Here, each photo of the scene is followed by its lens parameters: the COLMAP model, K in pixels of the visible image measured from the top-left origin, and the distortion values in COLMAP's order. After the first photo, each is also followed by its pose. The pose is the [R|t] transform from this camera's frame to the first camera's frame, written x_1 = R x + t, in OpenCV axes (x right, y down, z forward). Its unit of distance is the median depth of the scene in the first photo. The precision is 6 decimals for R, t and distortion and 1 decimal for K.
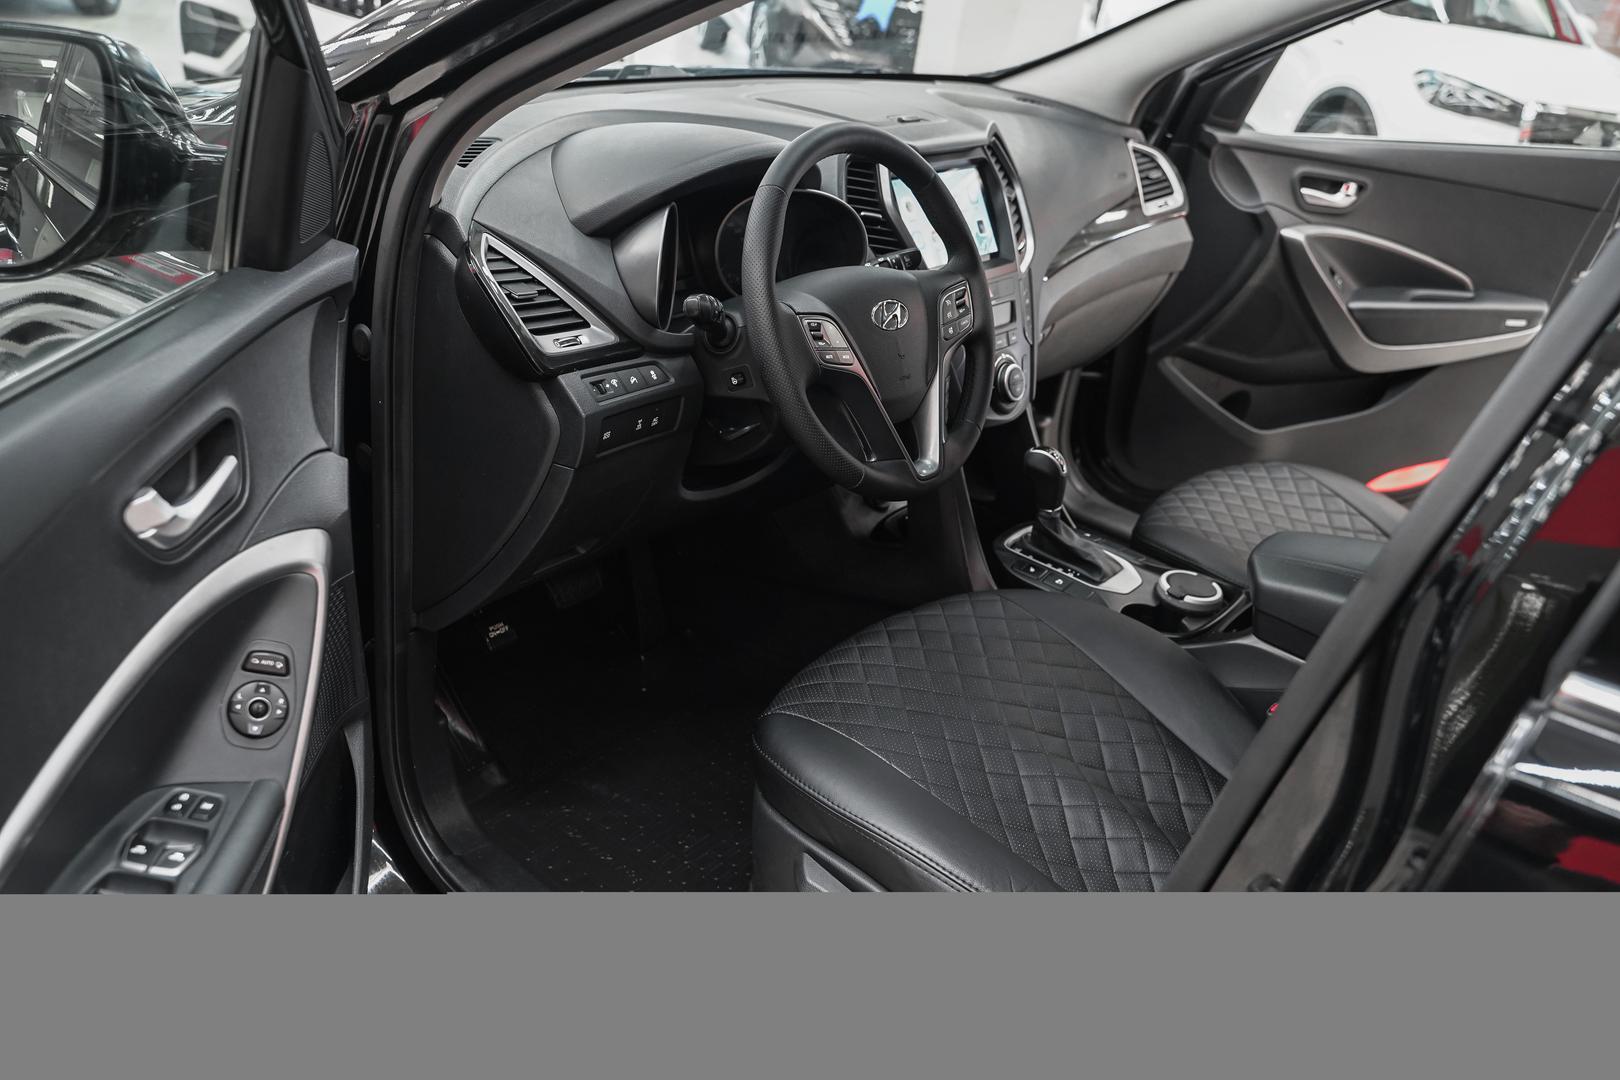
lens RADIAL K [[1359.0, 0, 810.0], [0, 1359.0, 540.0], [0, 0, 1]] dist [-0.002427, 0.001104]
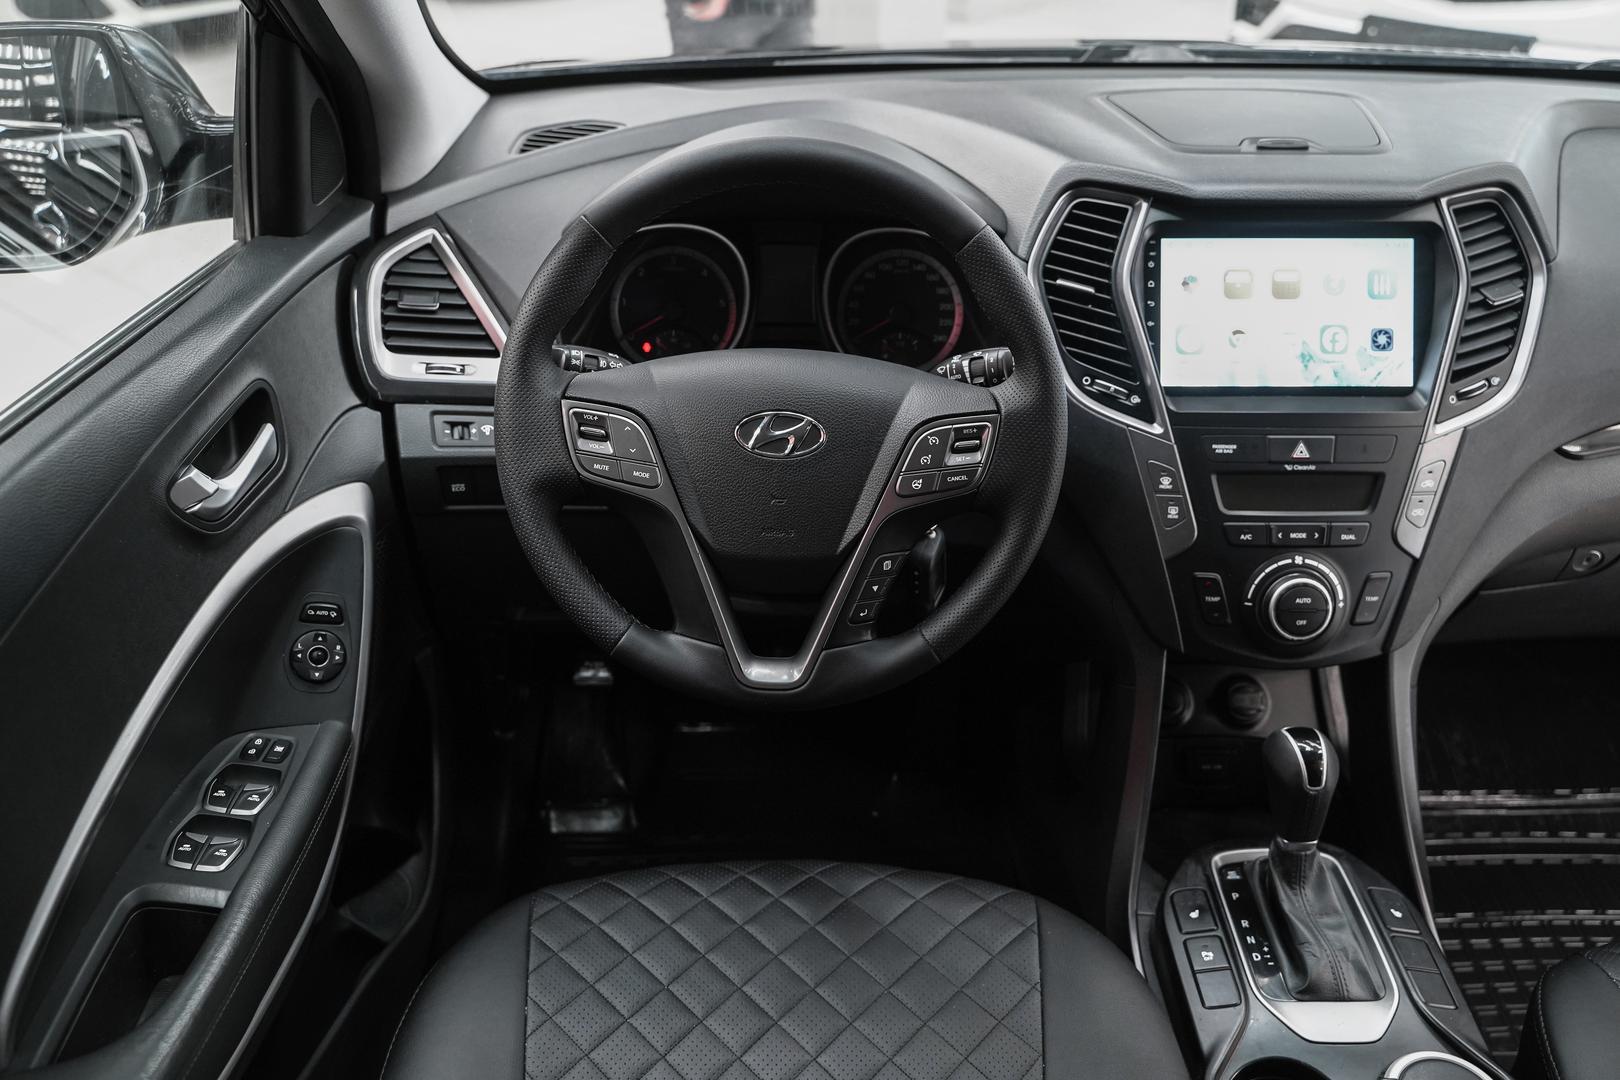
lens RADIAL K [[1339.7, 0, 810.0], [0, 1339.7, 540.0], [0, 0, 1]] dist [-0.005293, 0.007339]
pose [[0.621395, 0.296500, -0.725228, 0.556499], [-0.282660, 0.948130, 0.145439, -0.219910], [0.730733, 0.114618, 0.672972, 0.604335]]
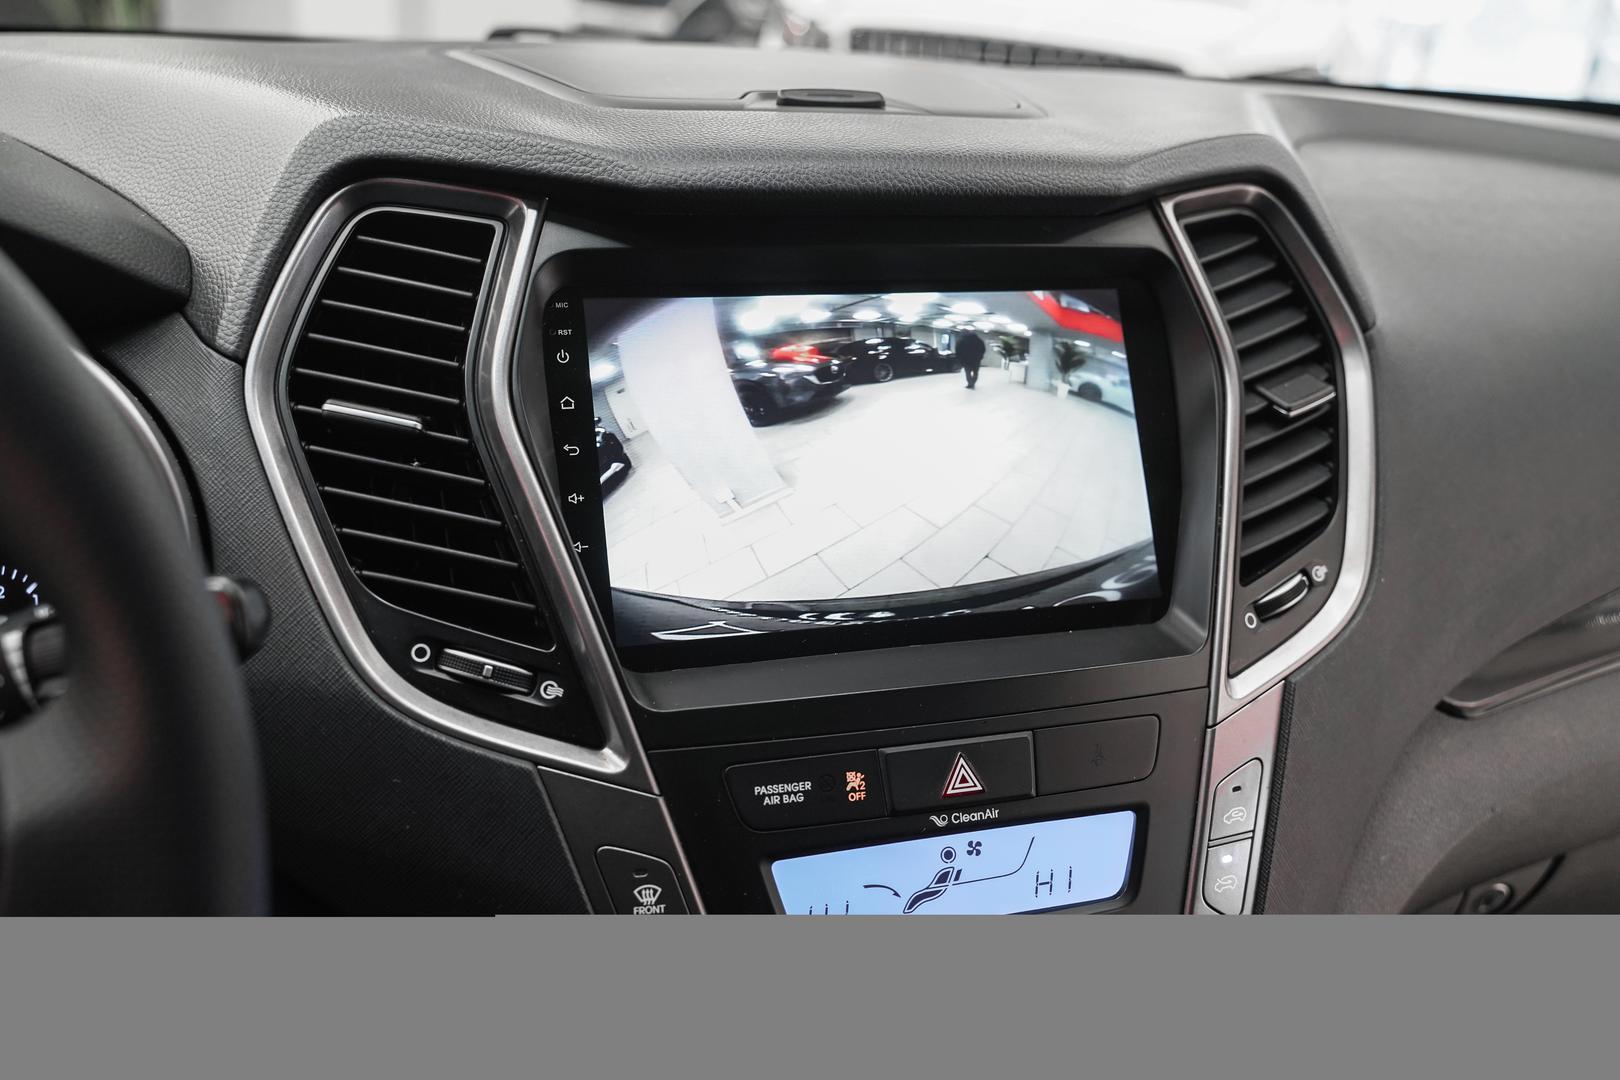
lens RADIAL K [[1530.1, 0, 810.0], [0, 1530.1, 540.0], [0, 0, 1]] dist [0.003794, -0.004976]
pose [[0.839138, 0.119991, -0.530518, 0.321364], [-0.197977, 0.975839, -0.092434, -0.249413], [0.506609, 0.182595, 0.842619, 0.977128]]
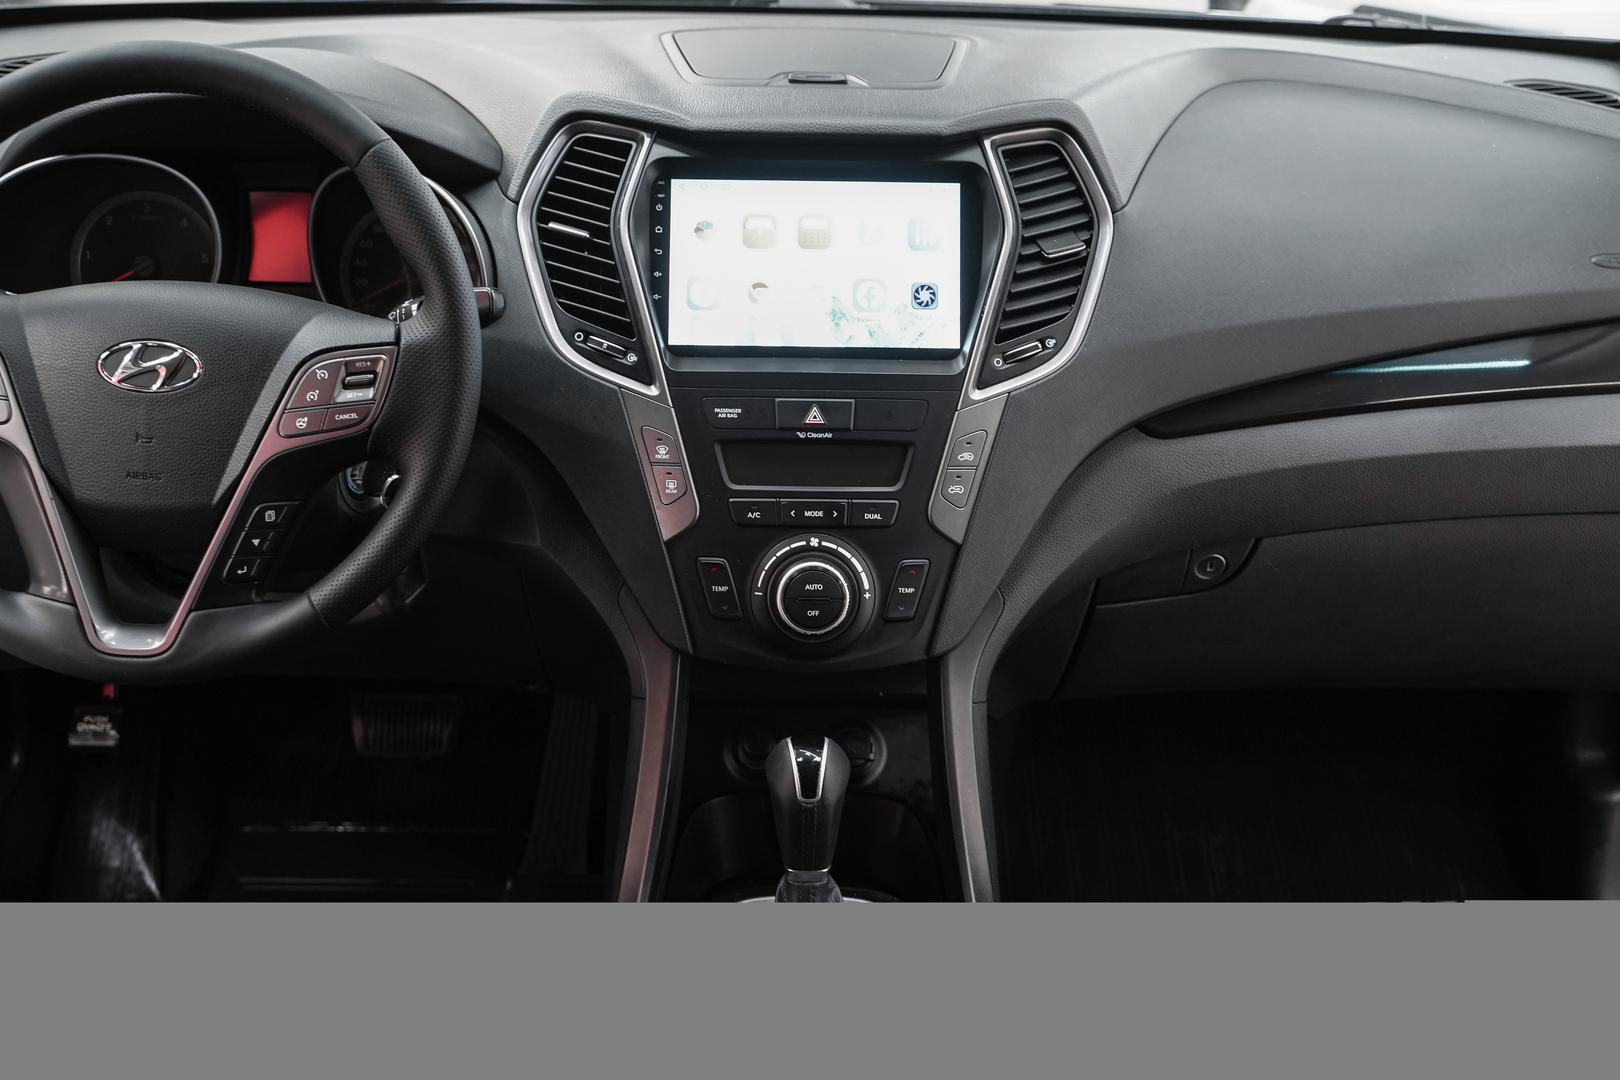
lens RADIAL K [[1878.0, 0, 810.0], [0, 1878.0, 540.0], [0, 0, 1]] dist [0.016322, -0.005568]
pose [[0.634295, 0.224616, -0.739741, 0.854197], [-0.293435, 0.955206, 0.038433, -0.212784], [0.715238, 0.192688, 0.671793, 0.699432]]
